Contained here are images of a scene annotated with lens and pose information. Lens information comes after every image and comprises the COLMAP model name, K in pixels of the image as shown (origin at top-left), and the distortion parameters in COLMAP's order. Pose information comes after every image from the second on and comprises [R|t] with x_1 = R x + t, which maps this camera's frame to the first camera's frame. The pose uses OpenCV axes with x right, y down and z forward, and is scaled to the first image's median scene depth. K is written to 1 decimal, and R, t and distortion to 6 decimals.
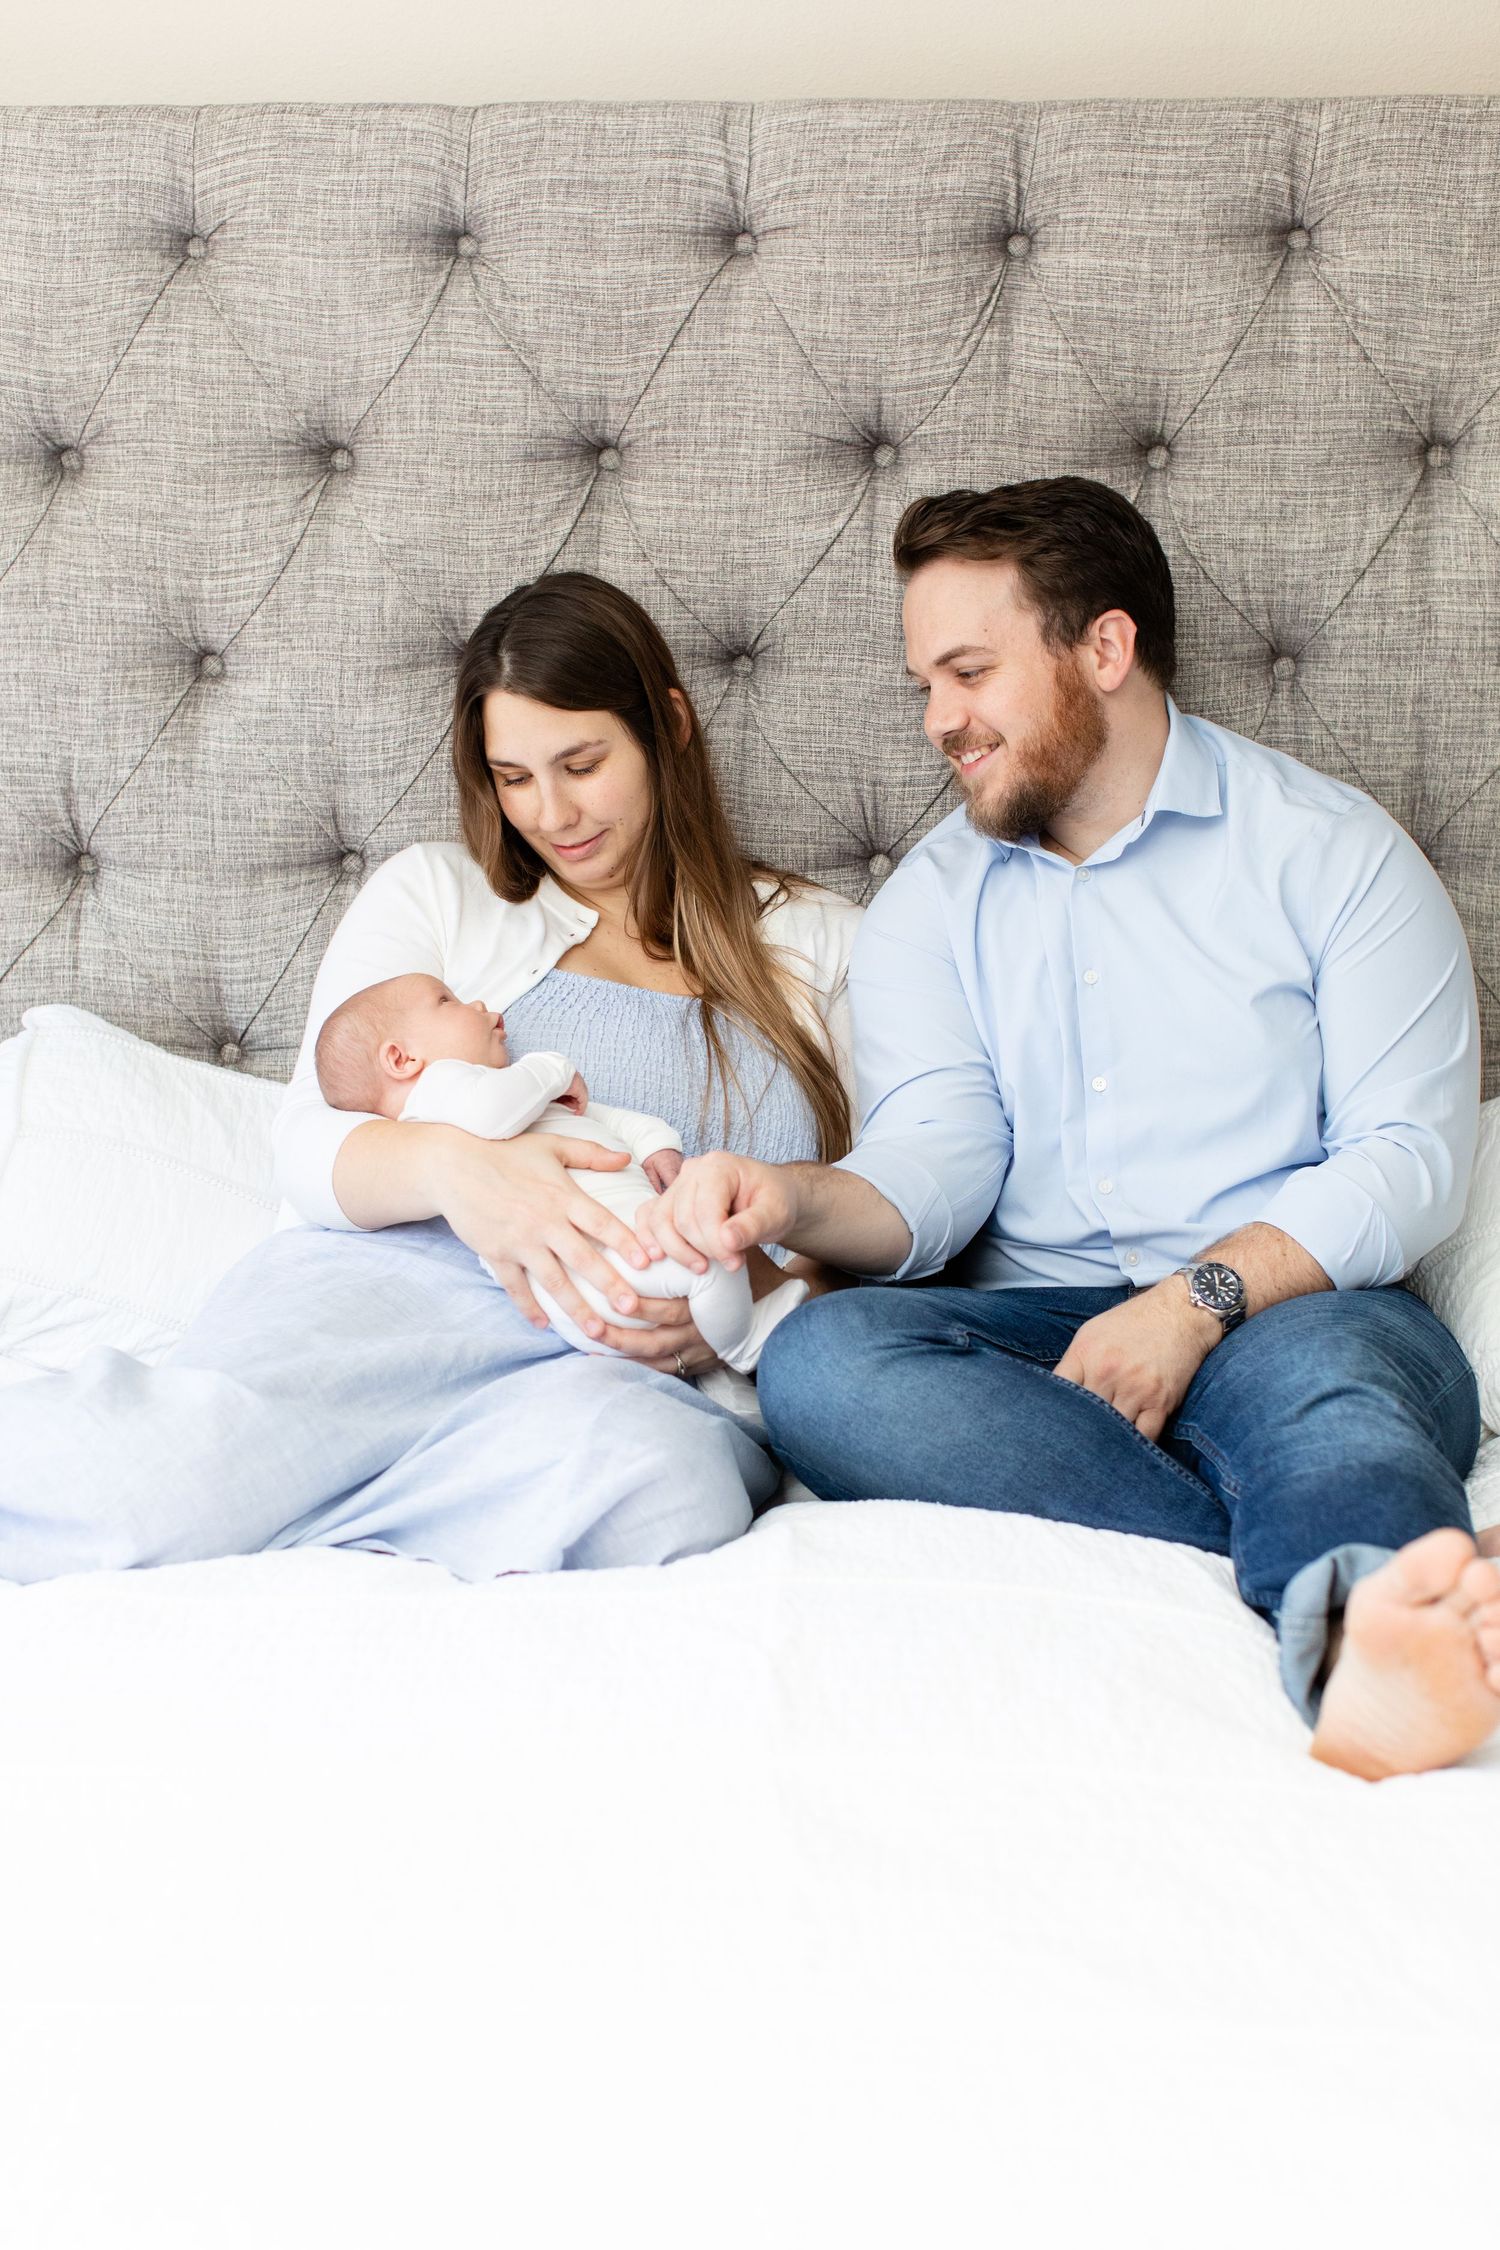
lens RADIAL K [[3288.3, 0, 753.1], [0, 3288.3, 1125.8], [0, 0, 1]] dist [0.019807, 0.000000]
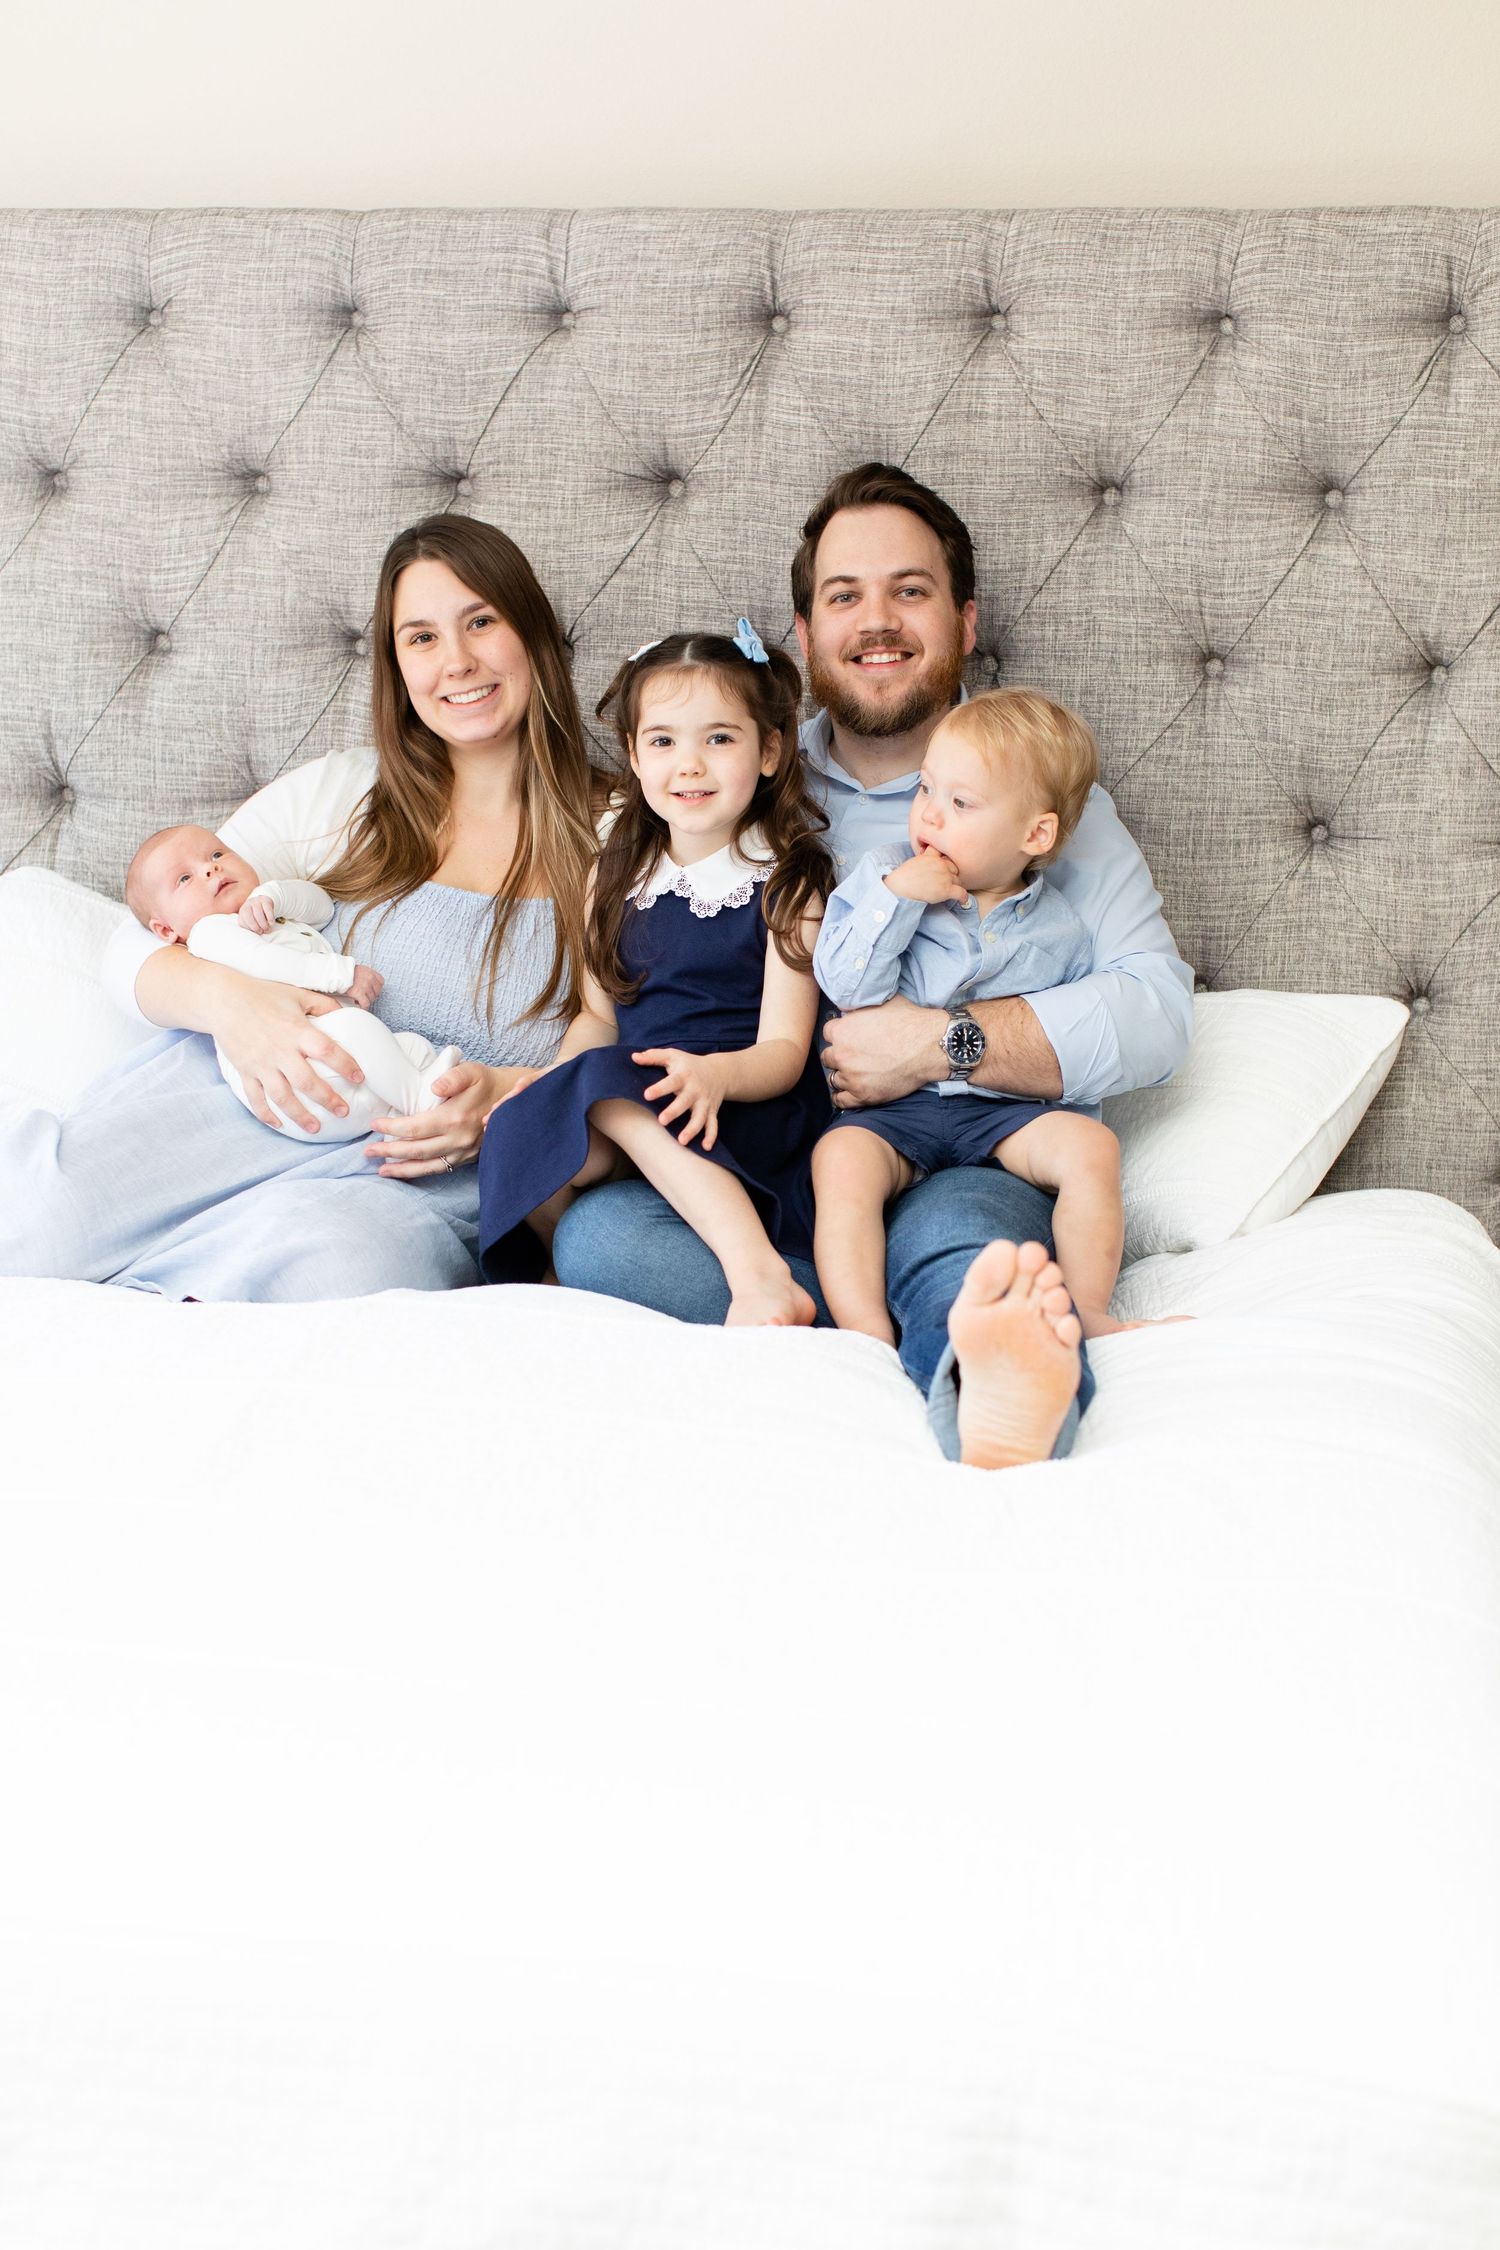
lens RADIAL K [[3288.3, 0, 772.0], [0, 3288.3, 1134.4], [0, 0, 1]] dist [0.019807, 0.000000]
pose [[0.989332, 0.044540, -0.138702, 0.266569], [-0.045601, 0.998950, -0.004474, 0.048464], [0.138357, 0.010751, 0.990324, -0.244914]]
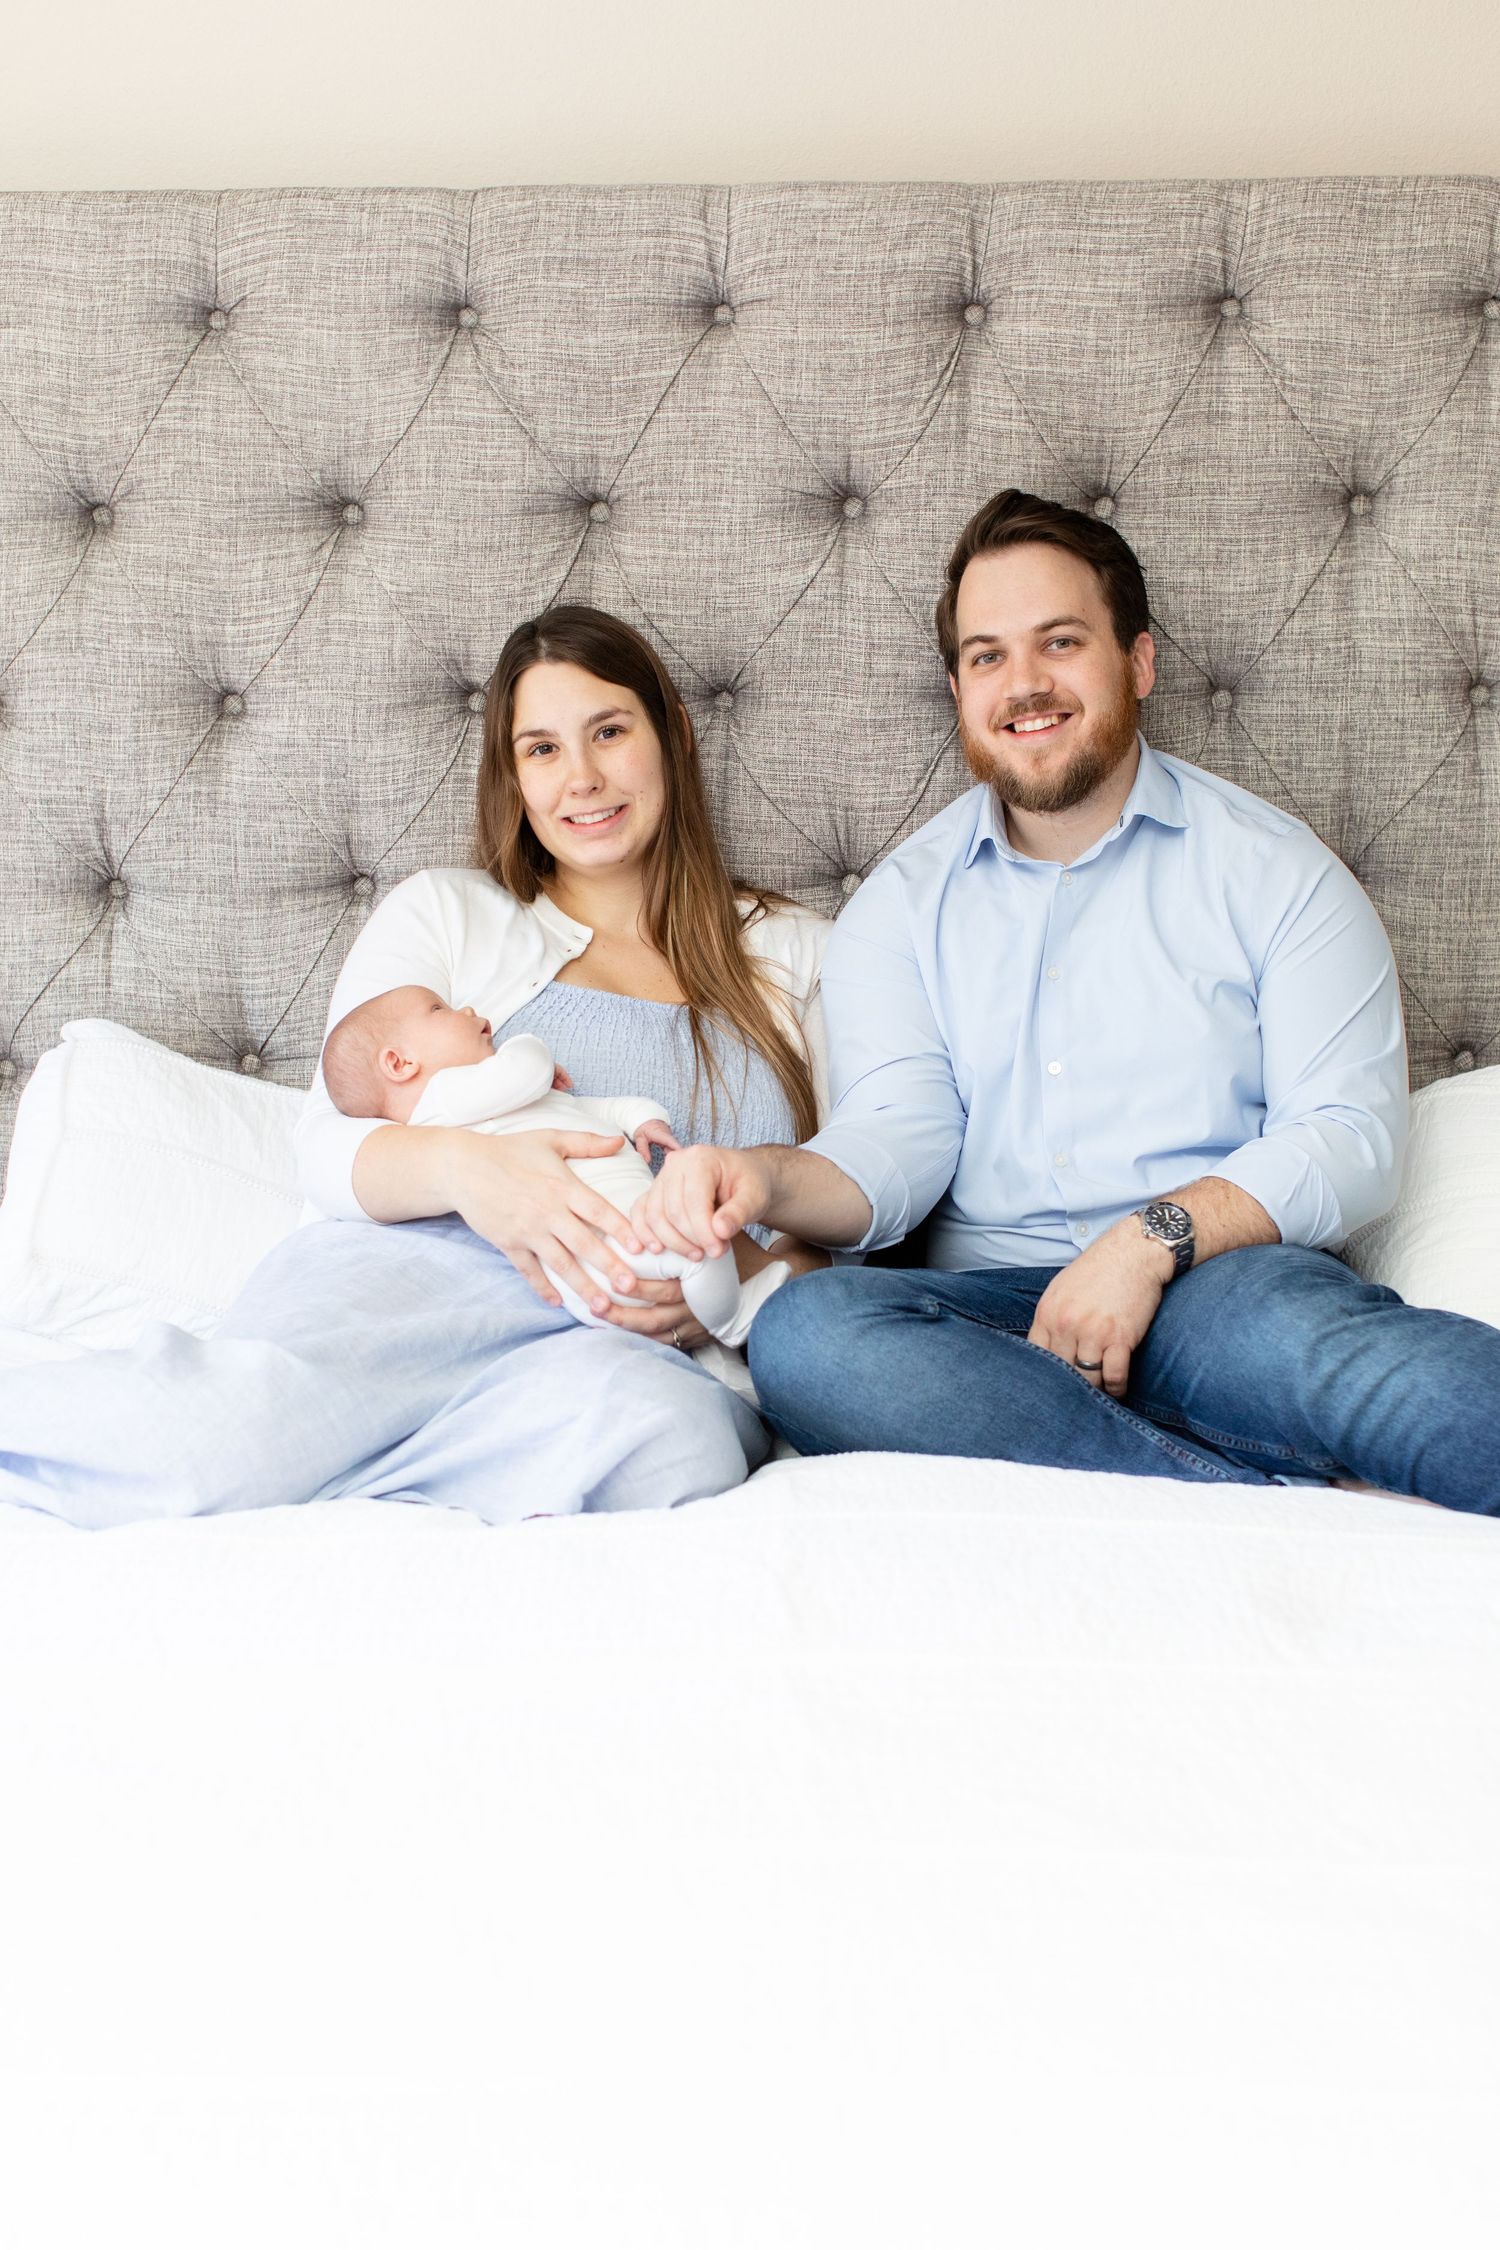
lens RADIAL K [[3288.3, 0, 748.2], [0, 3288.3, 1125.9], [0, 0, 1]] dist [0.019807, 0.000000]
pose [[0.999848, -0.008784, 0.015058, -0.013159], [0.008971, 0.999883, -0.012371, 0.014056], [-0.014948, 0.012504, 0.999810, -0.085642]]
